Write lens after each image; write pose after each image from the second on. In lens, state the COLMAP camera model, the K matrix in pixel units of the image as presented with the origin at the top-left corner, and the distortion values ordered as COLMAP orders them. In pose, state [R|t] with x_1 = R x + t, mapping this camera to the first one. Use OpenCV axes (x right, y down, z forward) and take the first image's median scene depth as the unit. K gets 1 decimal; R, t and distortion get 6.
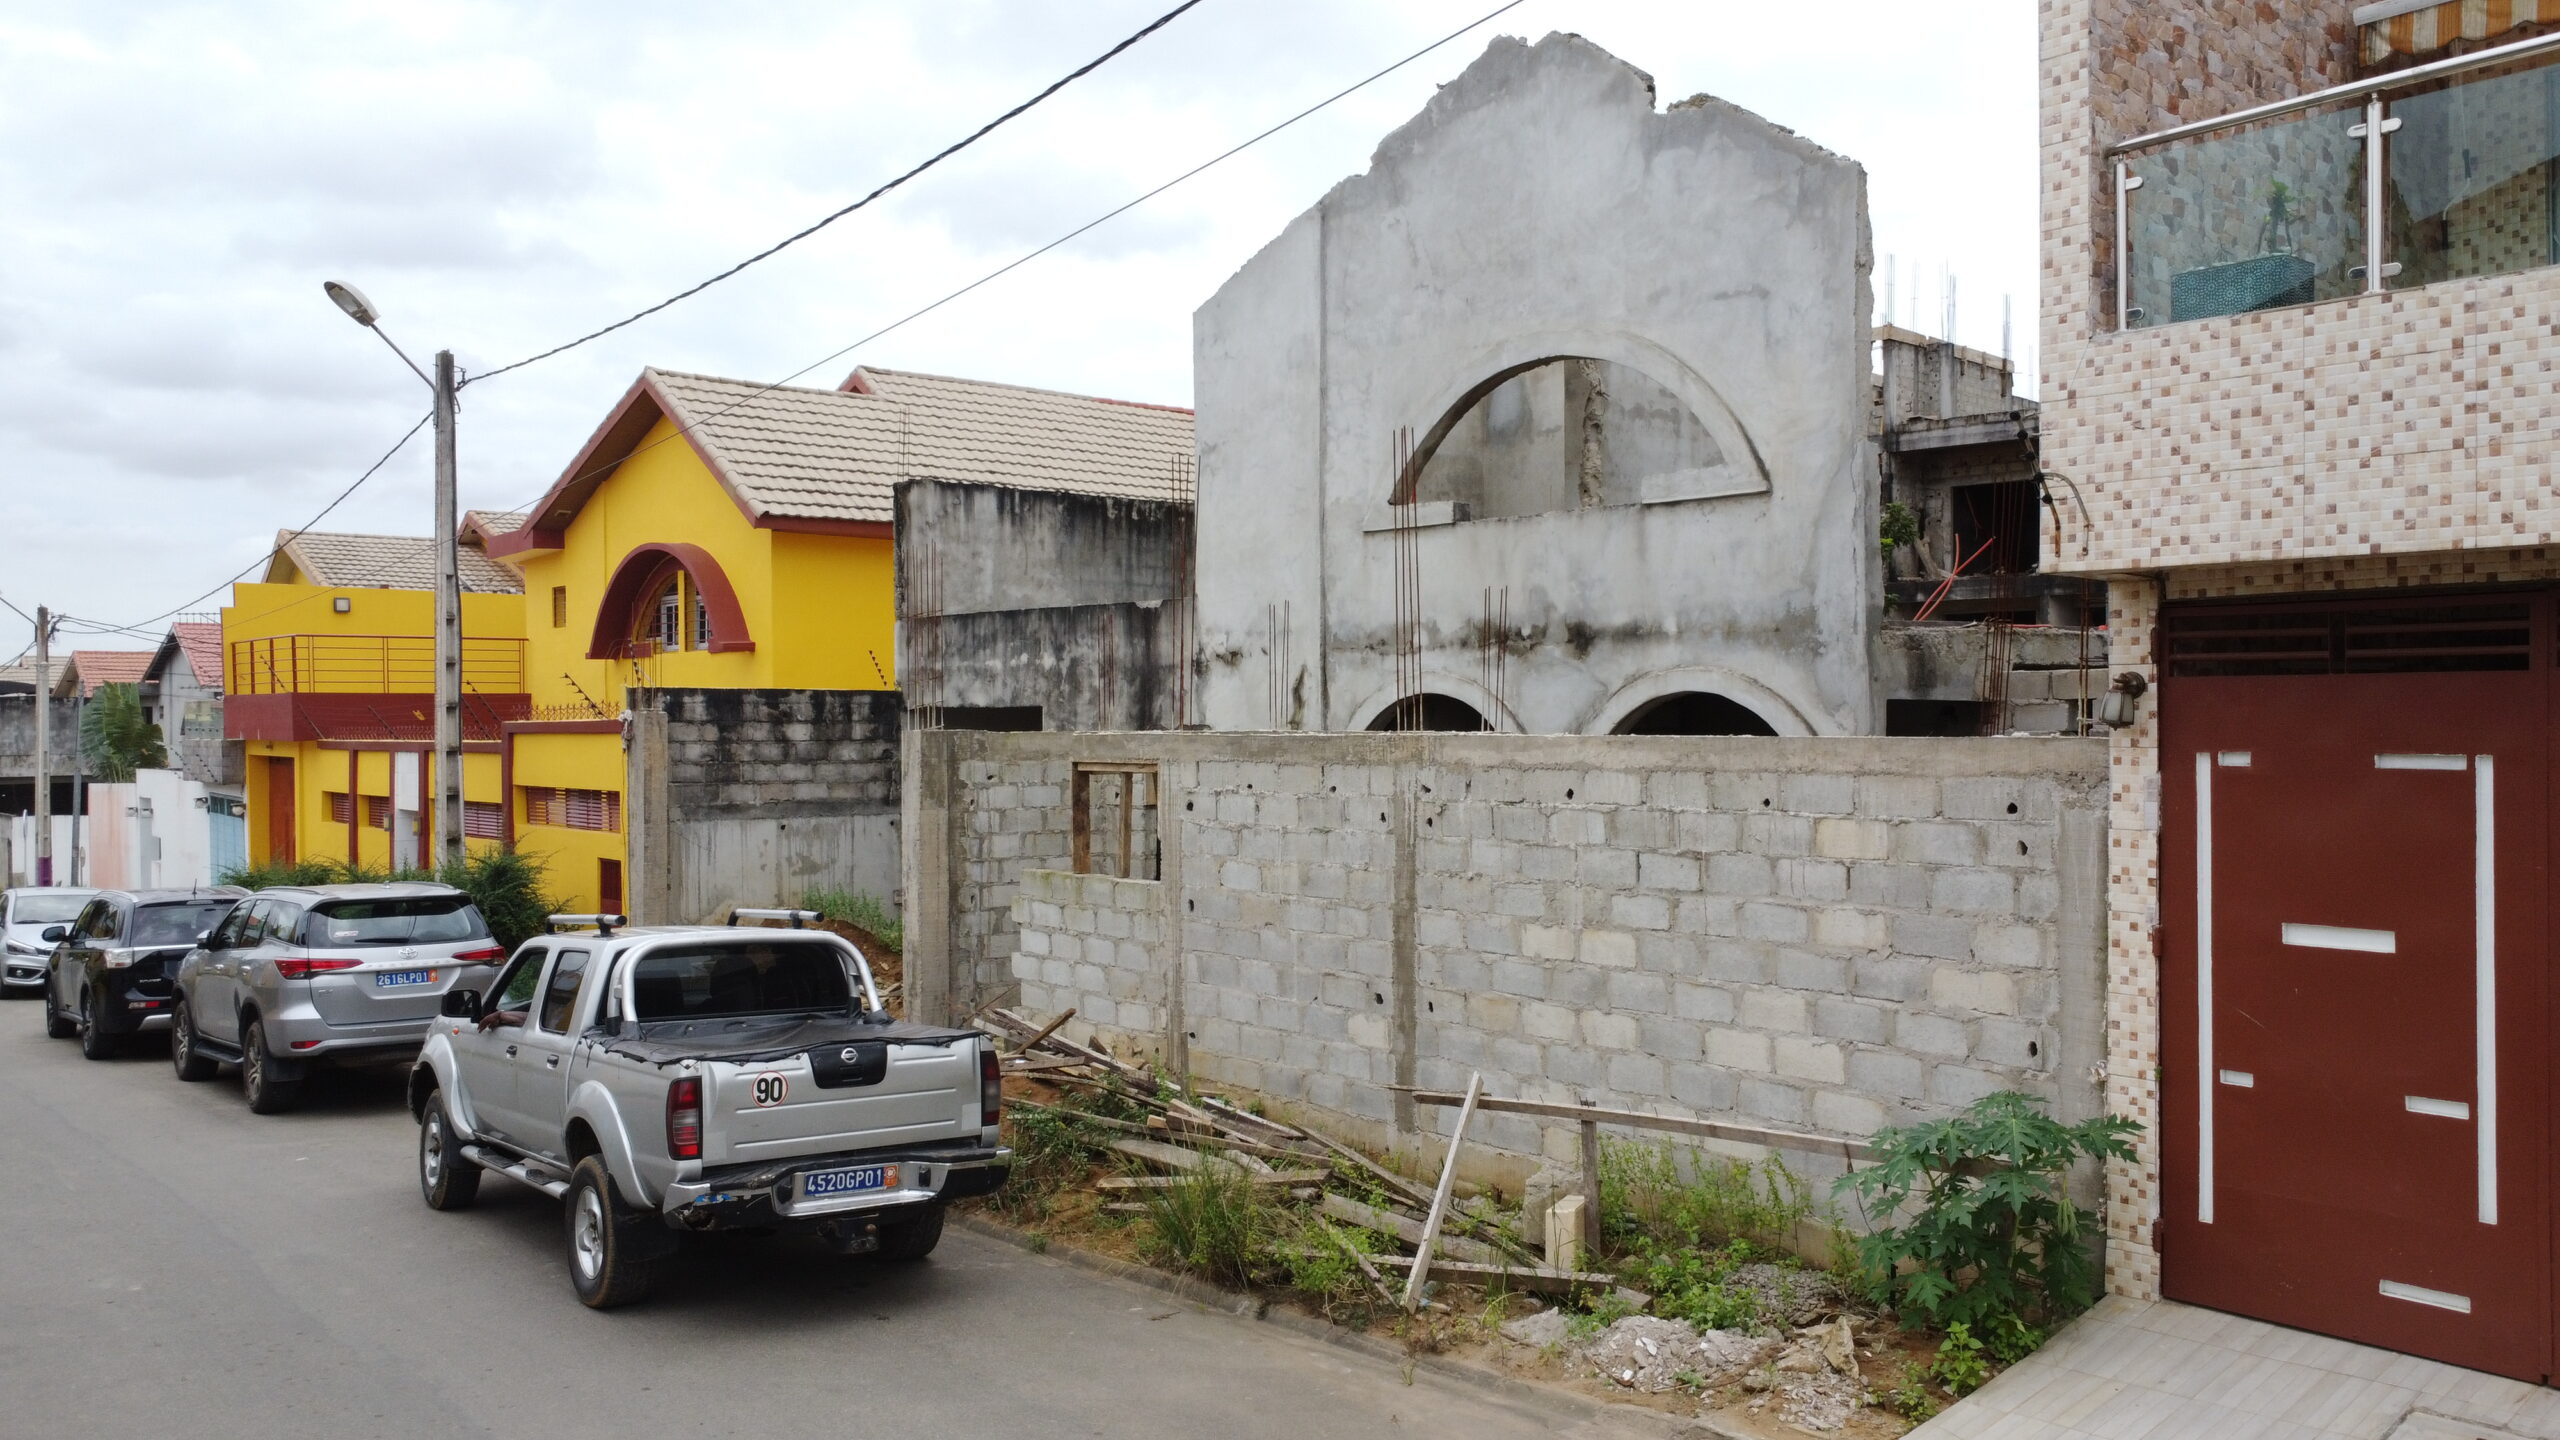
lens RADIAL K [[1925.0, 0, 1302.6], [0, 1925.0, 724.6], [0, 0, 1]] dist [-0.002036, -0.005116]
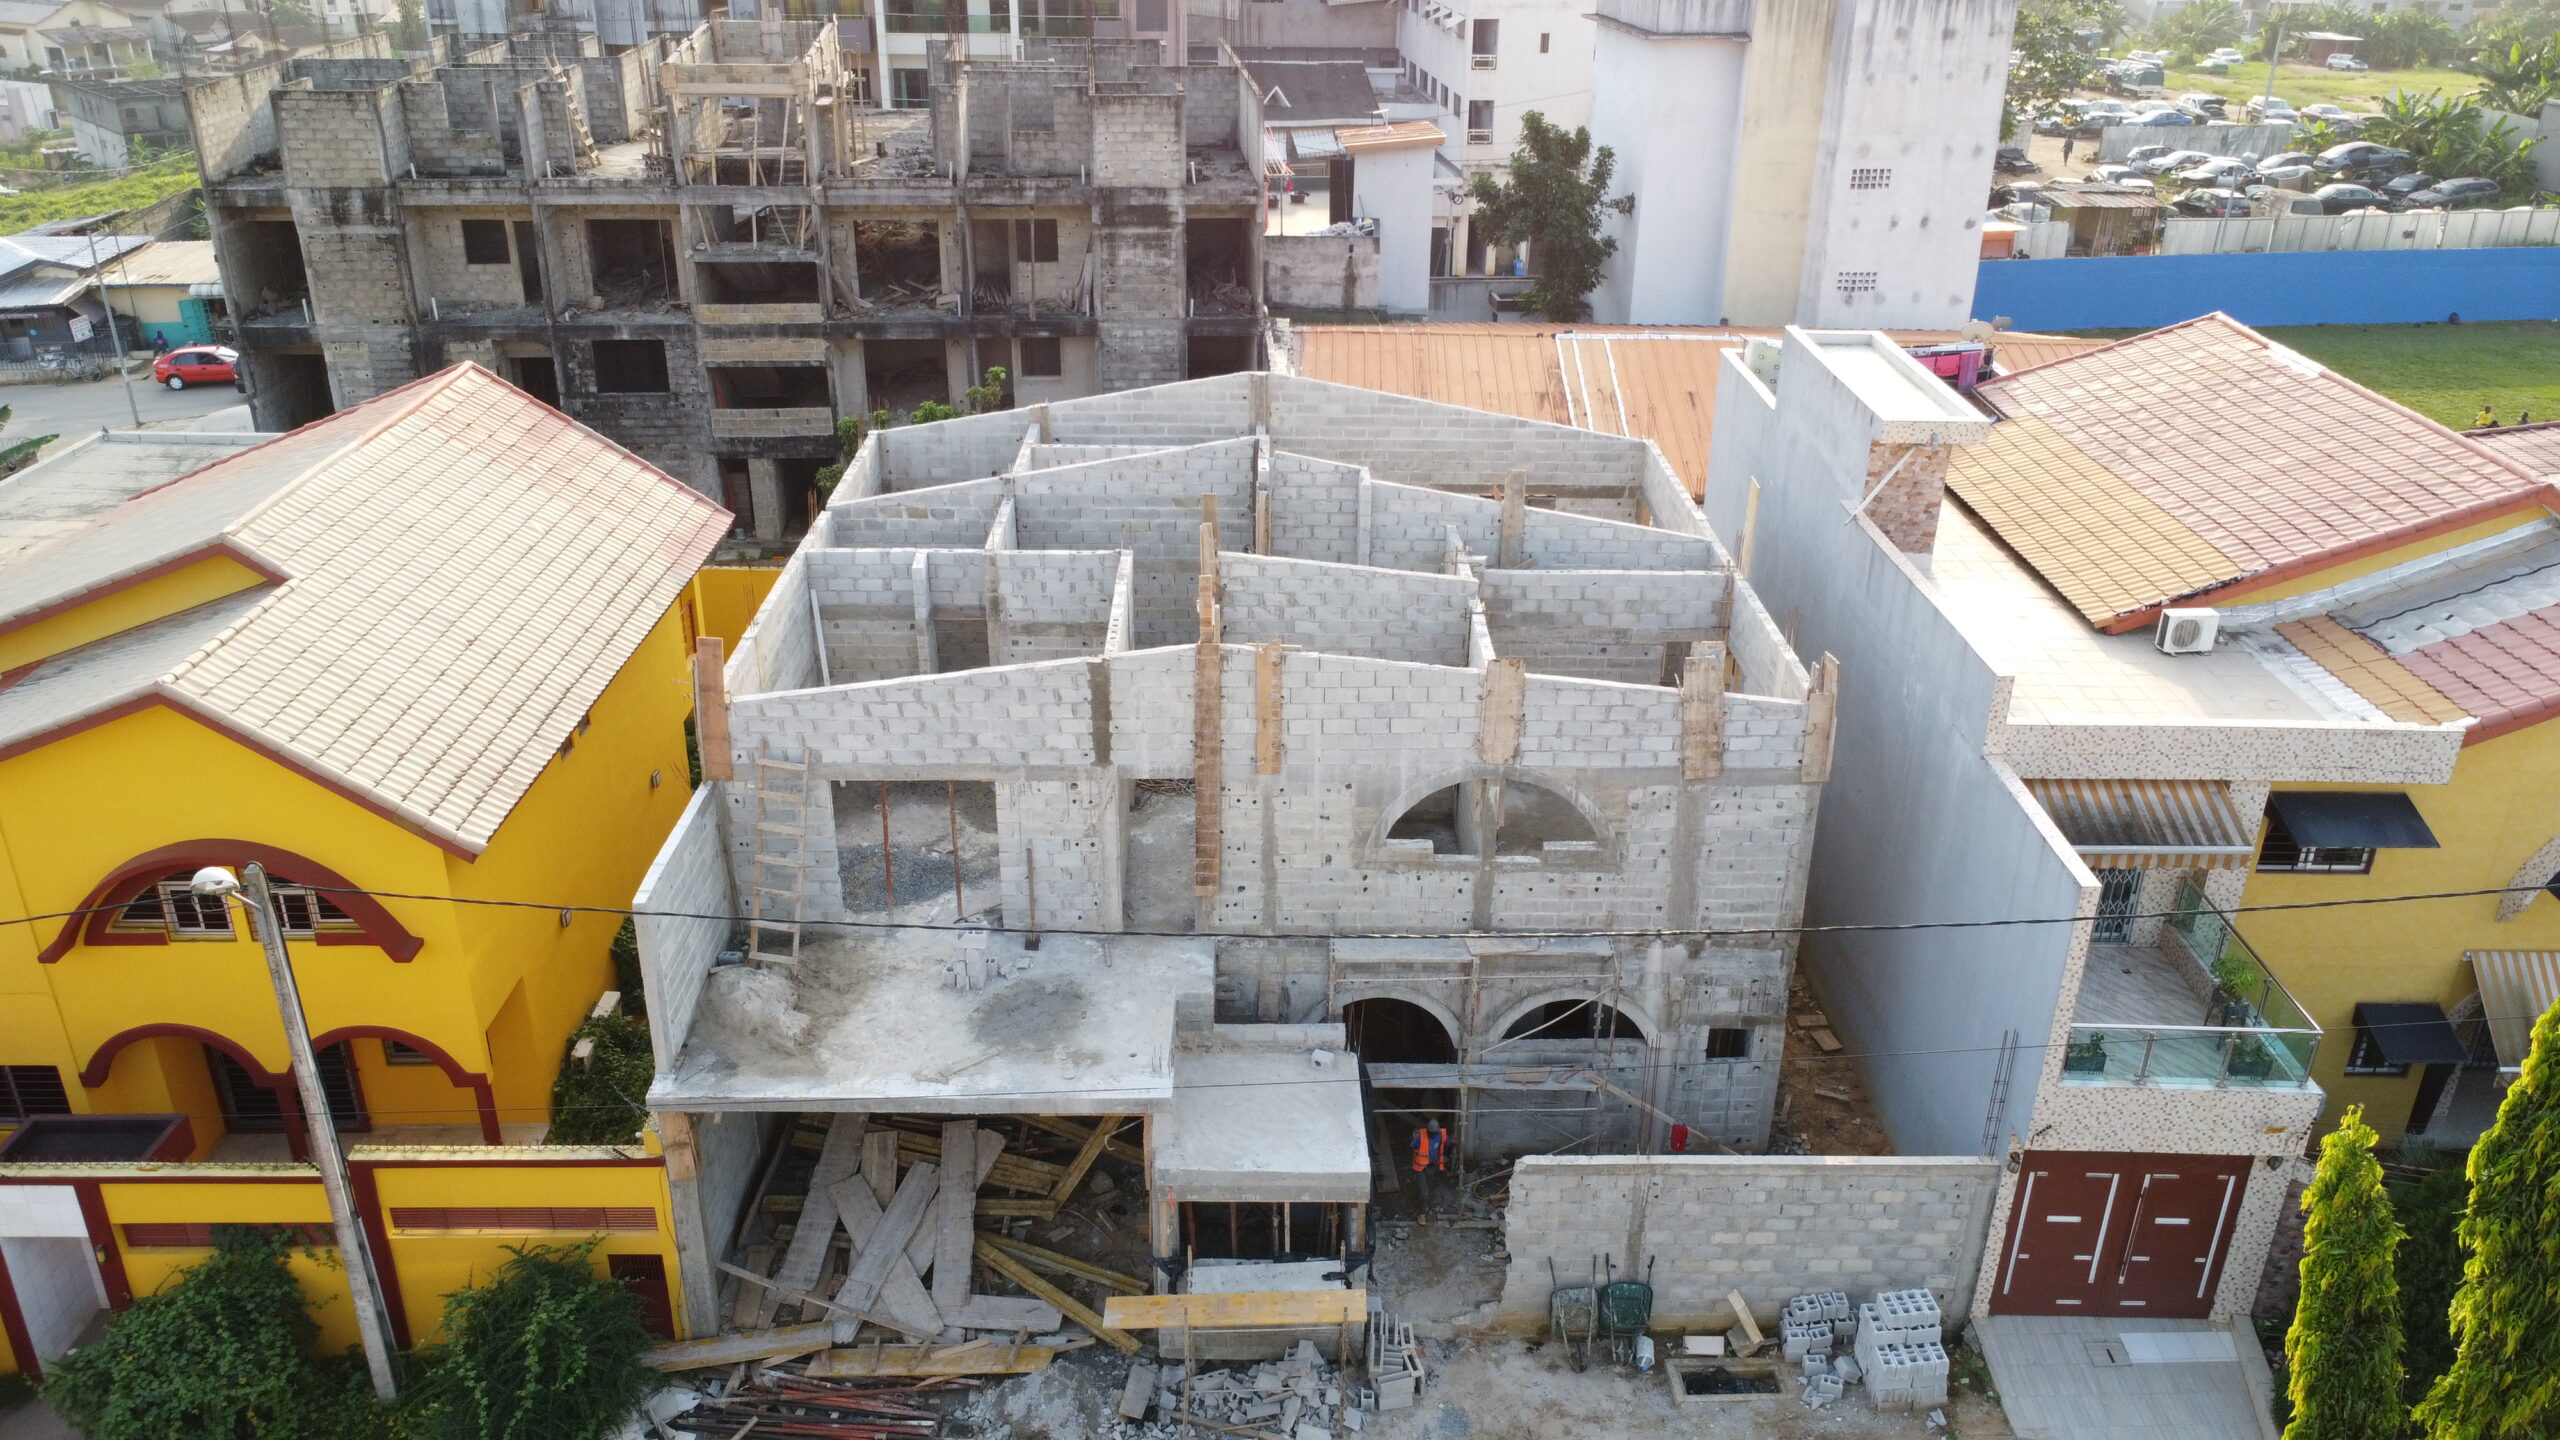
lens RADIAL K [[1925.0, 0, 1302.6], [0, 1925.0, 724.6], [0, 0, 1]] dist [-0.002036, -0.005116]
pose [[0.639168, -0.310357, 0.703664, -1.686749], [-0.016714, 0.909136, 0.416165, -1.446888], [-0.768886, -0.277760, 0.575903, 0.263703]]
